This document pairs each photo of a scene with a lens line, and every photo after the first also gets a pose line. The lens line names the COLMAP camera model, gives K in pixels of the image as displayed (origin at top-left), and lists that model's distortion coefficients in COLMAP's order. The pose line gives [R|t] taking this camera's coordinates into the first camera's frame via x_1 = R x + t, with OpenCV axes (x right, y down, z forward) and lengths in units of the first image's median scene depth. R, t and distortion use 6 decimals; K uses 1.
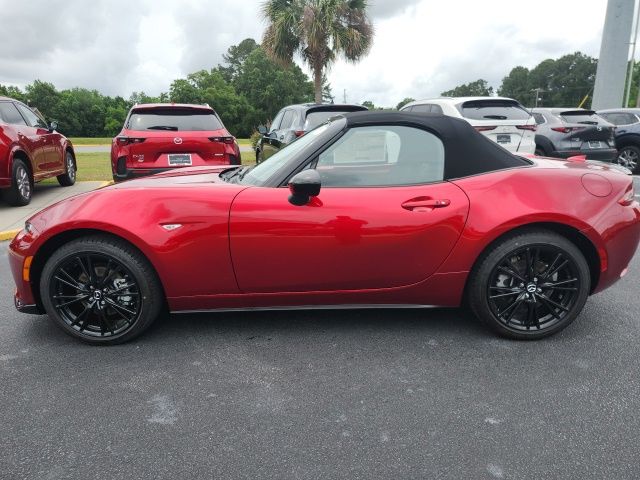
lens RADIAL K [[453.6, 0, 320.0], [0, 453.6, 240.0], [0, 0, 1]] dist [-0.000927, 0.000047]
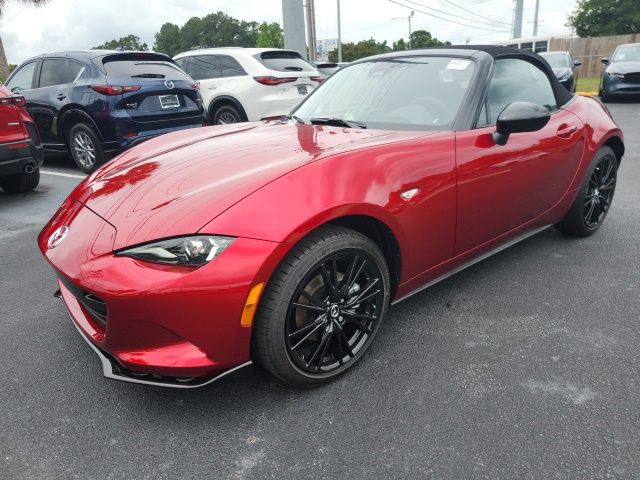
lens RADIAL K [[457.9, 0, 314.0], [0, 457.9, 242.8], [0, 0, 1]] dist [0.011278, -0.002438]
pose [[0.758020, -0.232498, 0.609385, -0.294143], [0.181883, 0.972596, 0.144827, -0.027665], [-0.626357, 0.001055, 0.779535, 0.153830]]
